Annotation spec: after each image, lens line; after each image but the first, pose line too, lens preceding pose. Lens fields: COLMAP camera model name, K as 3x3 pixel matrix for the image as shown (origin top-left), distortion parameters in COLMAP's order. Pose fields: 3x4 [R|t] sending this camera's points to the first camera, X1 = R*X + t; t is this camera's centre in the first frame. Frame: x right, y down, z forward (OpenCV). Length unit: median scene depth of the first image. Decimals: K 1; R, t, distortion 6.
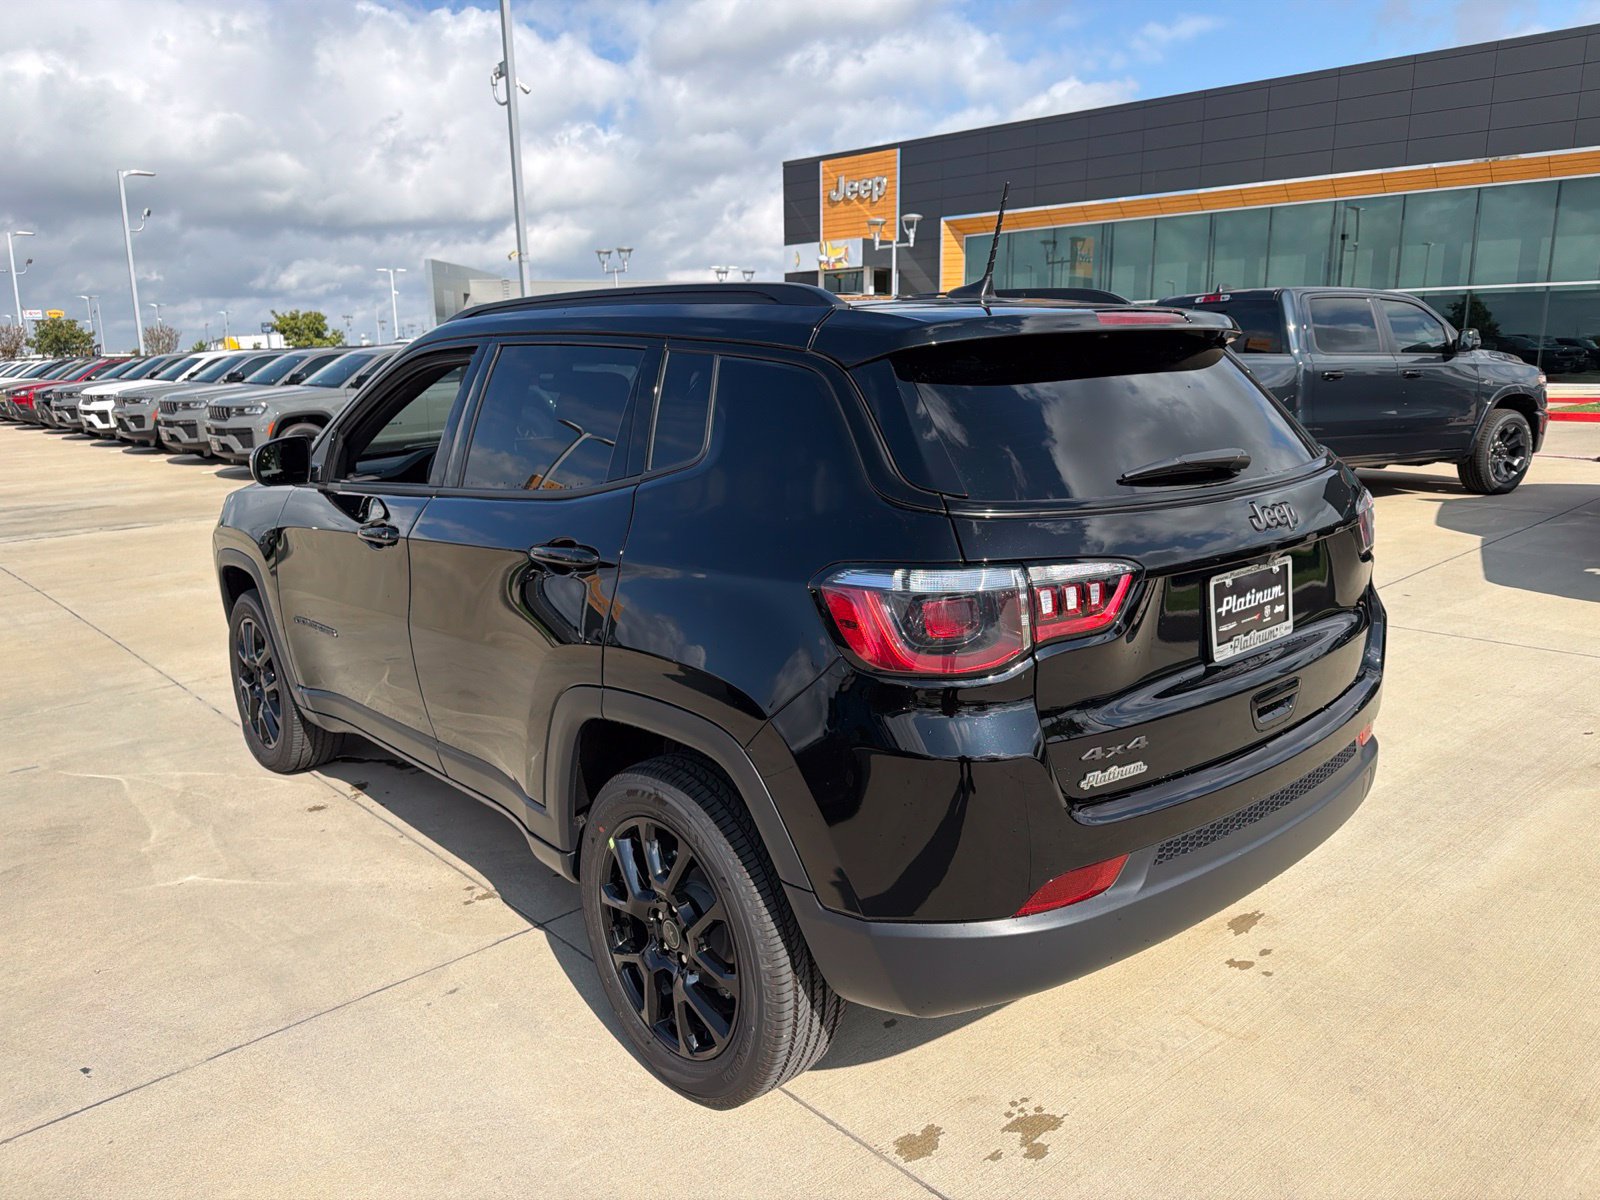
lens RADIAL K [[1155.9, 0, 807.0], [0, 1155.9, 597.9], [0, 0, 1]] dist [0.005900, -0.005936]
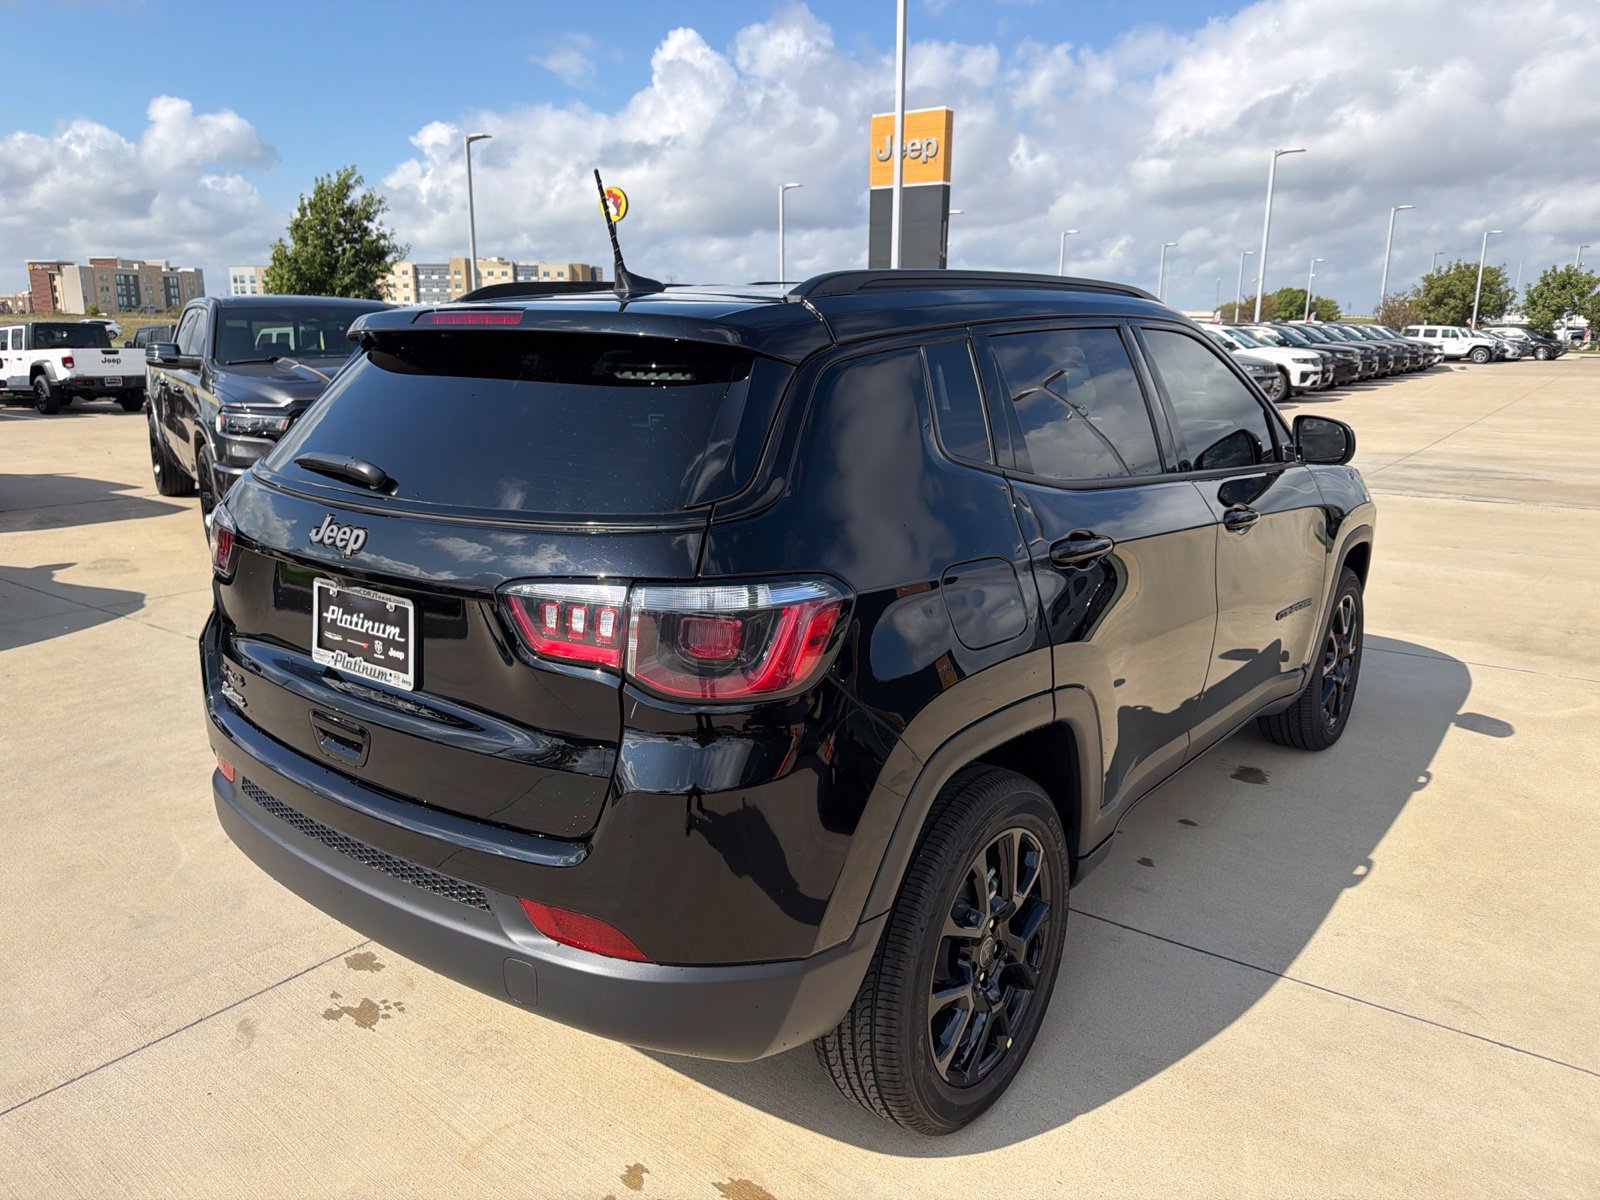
lens RADIAL K [[1155.9, 0, 822.5], [0, 1155.9, 610.8], [0, 0, 1]] dist [0.005900, -0.005936]
pose [[0.194872, 0.252744, -0.947705, 1.291279], [-0.213066, 0.954064, 0.210628, -0.273104], [0.957407, 0.160878, 0.239772, 1.102457]]
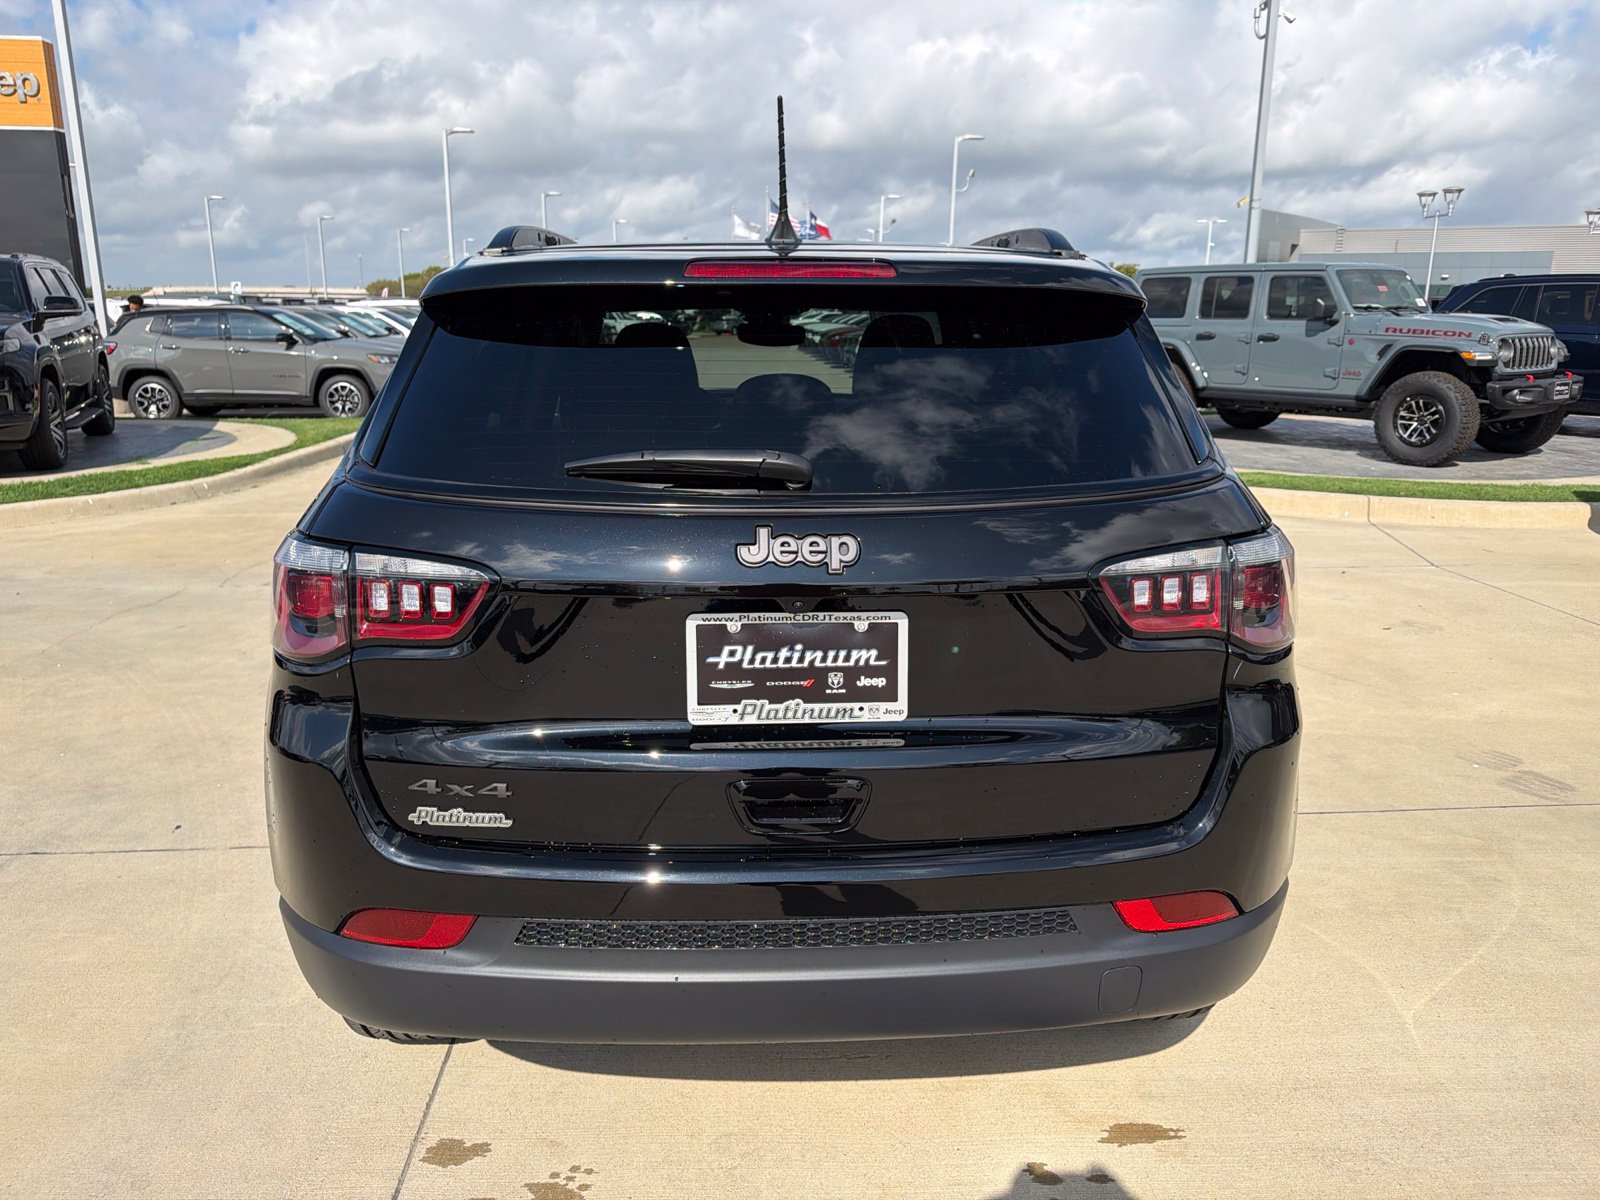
lens RADIAL K [[1155.9, 0, 814.3], [0, 1155.9, 604.3], [0, 0, 1]] dist [0.005900, -0.005936]
pose [[0.779983, 0.176755, -0.600320, 0.805454], [-0.150382, 0.984114, 0.094370, -0.099984], [0.607463, 0.016670, 0.794173, 0.418725]]
